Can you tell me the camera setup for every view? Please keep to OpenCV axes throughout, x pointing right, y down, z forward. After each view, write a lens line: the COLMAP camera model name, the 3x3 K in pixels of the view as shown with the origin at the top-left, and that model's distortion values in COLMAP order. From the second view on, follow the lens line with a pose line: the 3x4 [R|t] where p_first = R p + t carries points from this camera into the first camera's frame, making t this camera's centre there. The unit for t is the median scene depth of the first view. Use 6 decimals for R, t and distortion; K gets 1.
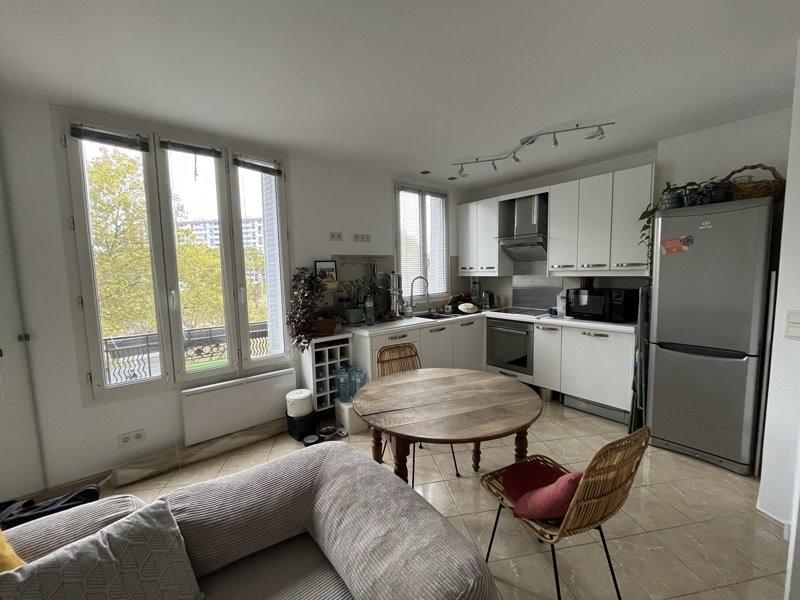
lens RADIAL K [[322.1, 0, 398.3], [0, 322.1, 299.6], [0, 0, 1]] dist [-0.002038, -0.000256]
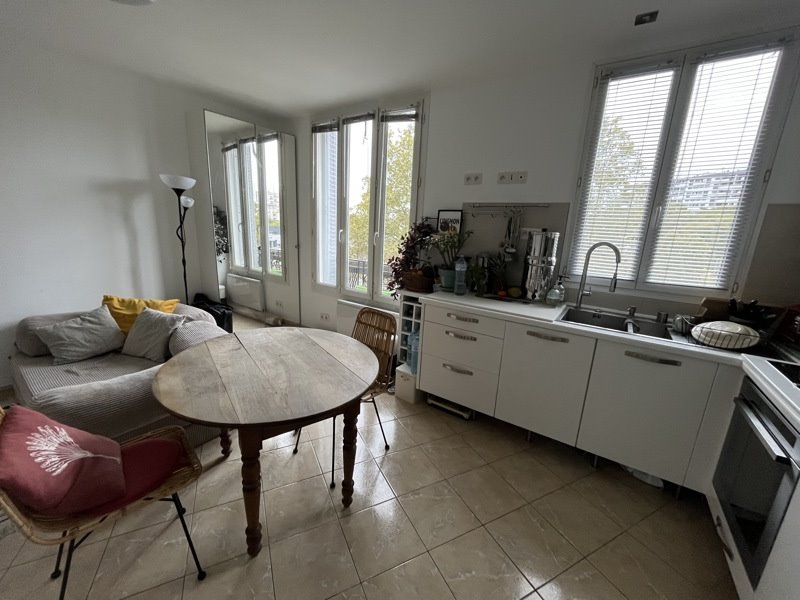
lens RADIAL K [[322.1, 0, 398.3], [0, 322.1, 299.6], [0, 0, 1]] dist [-0.002038, -0.000256]
pose [[0.280215, 0.251511, -0.926403, 0.641472], [-0.143782, 0.965176, 0.218547, -0.062294], [0.949108, 0.071960, 0.306619, 0.672252]]
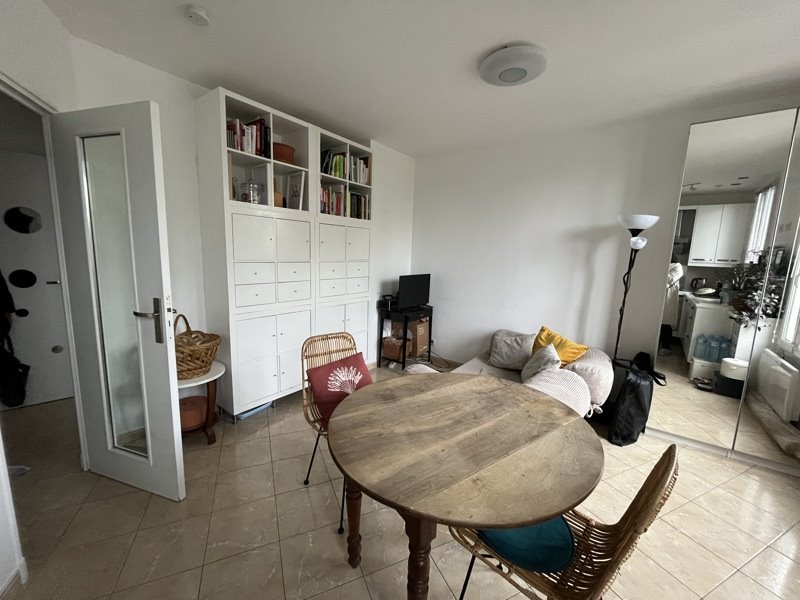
lens RADIAL K [[322.1, 0, 398.3], [0, 322.1, 299.6], [0, 0, 1]] dist [-0.002038, -0.000256]
pose [[-0.969785, 0.023856, -0.242794, 0.286047], [-0.036101, 0.970219, 0.239524, -0.078094], [0.241277, 0.241051, -0.940042, 1.019012]]
